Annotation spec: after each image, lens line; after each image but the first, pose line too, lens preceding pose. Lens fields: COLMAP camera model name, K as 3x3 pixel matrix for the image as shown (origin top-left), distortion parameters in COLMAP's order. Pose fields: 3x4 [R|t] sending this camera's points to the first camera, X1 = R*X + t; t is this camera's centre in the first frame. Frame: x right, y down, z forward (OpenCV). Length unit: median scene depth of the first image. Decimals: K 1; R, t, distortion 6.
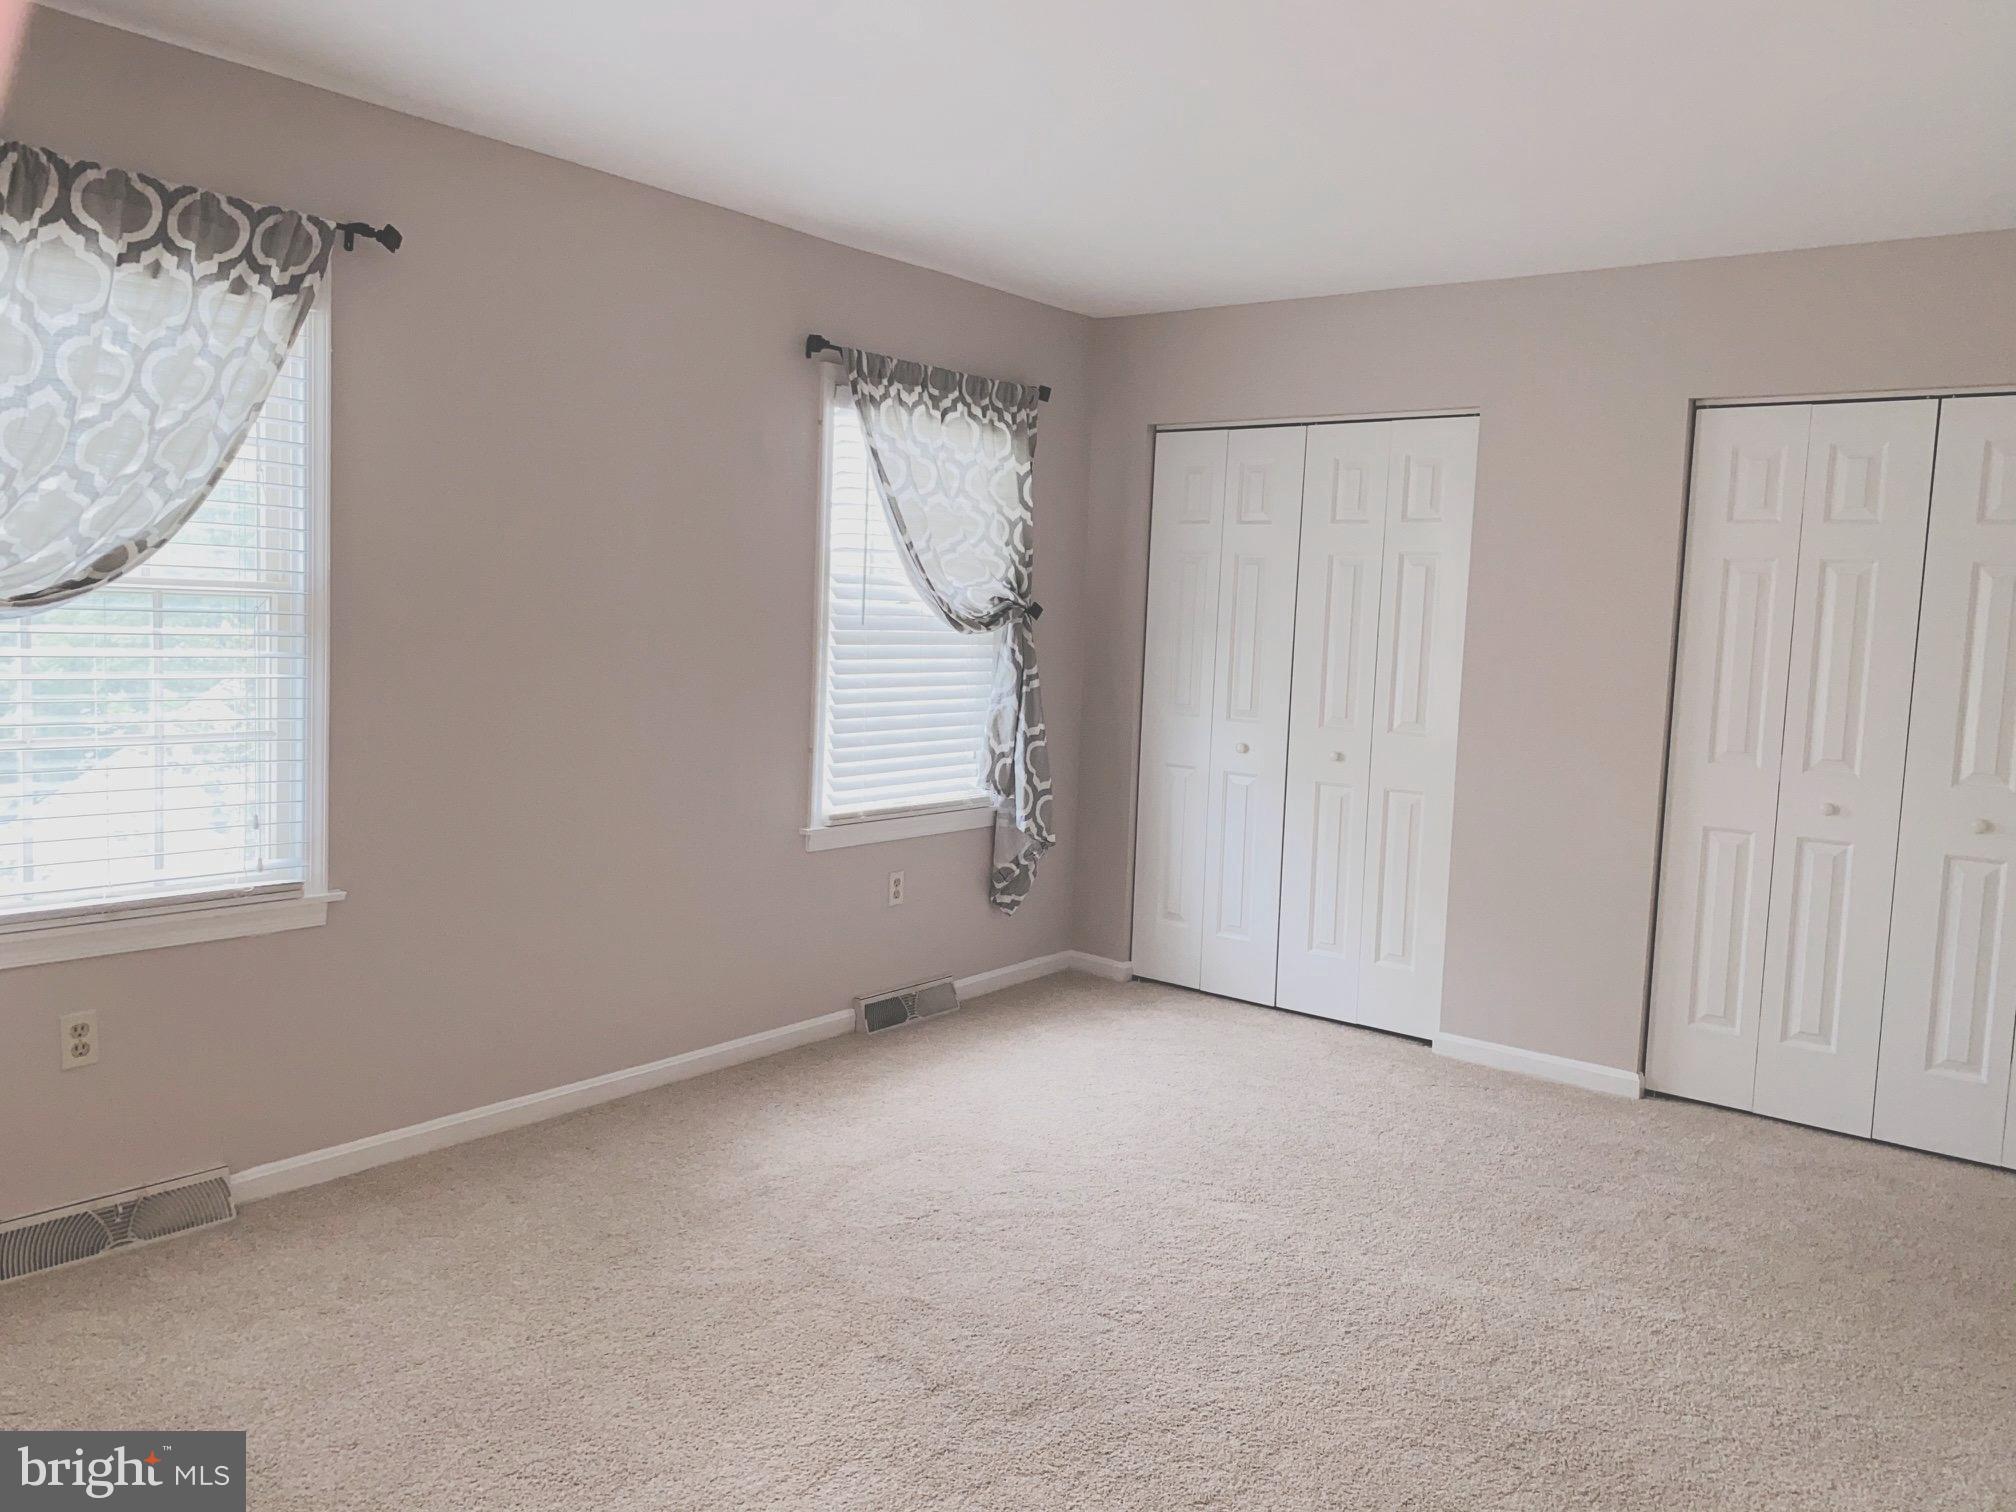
lens RADIAL K [[1533.0, 0, 1000.0], [0, 1533.0, 748.5], [0, 0, 1]] dist [0.063550, -0.076397]
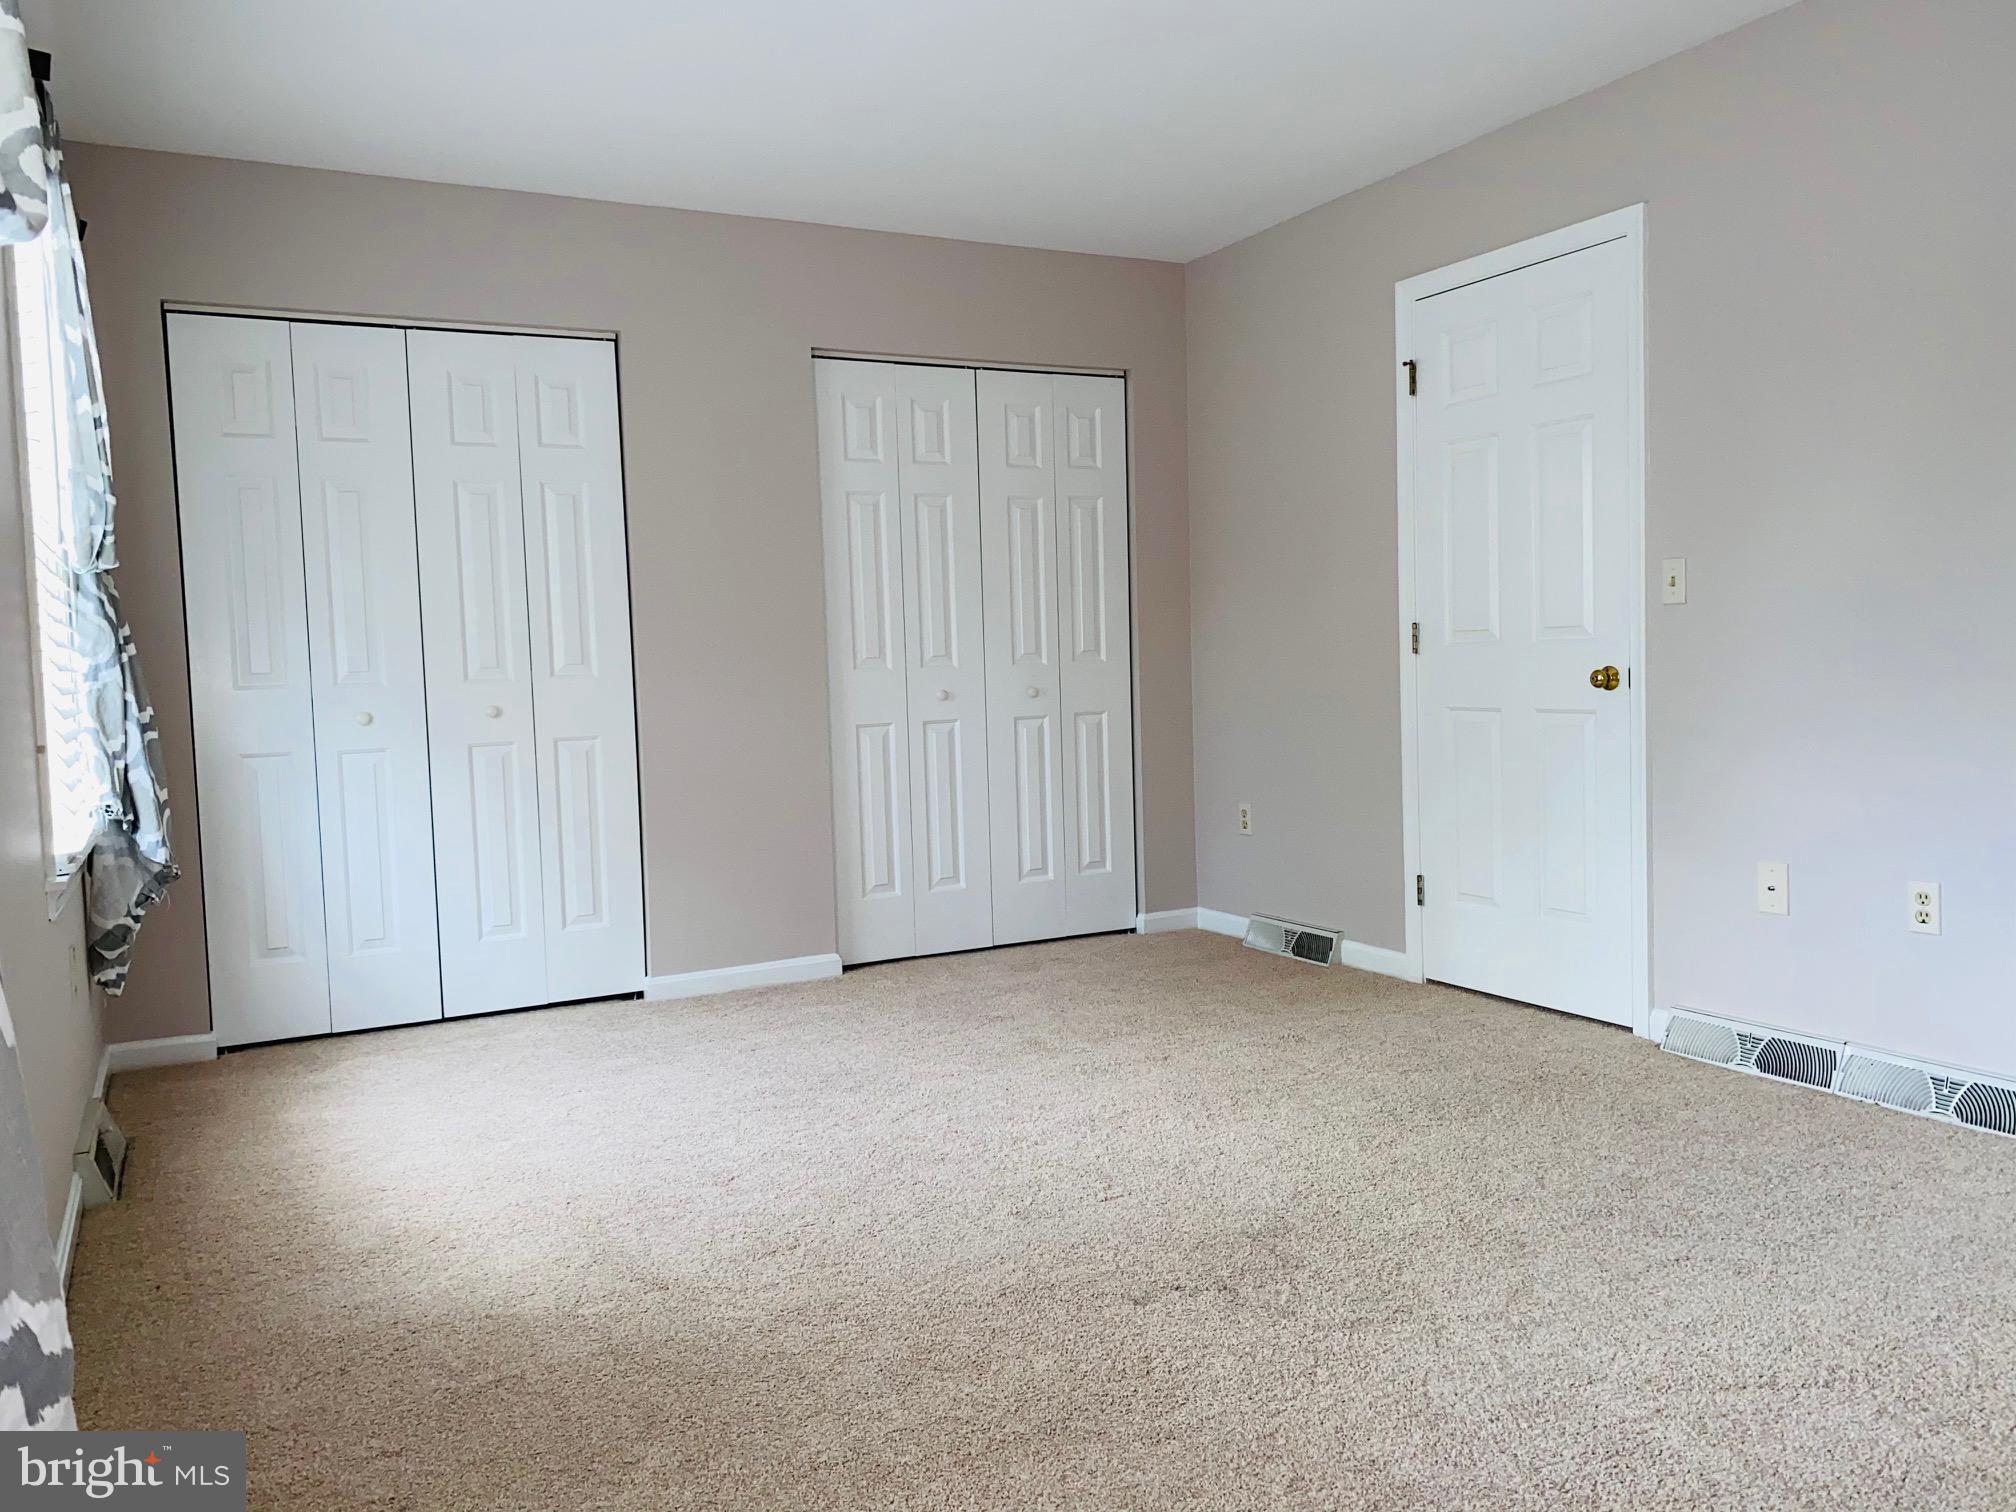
lens RADIAL K [[1533.0, 0, 1000.8], [0, 1533.0, 759.5], [0, 0, 1]] dist [0.063550, -0.076397]
pose [[0.399221, -0.112880, 0.909879, -0.462856], [0.135099, 0.988802, 0.063394, 0.015085], [-0.906846, 0.097616, 0.410001, 0.367978]]
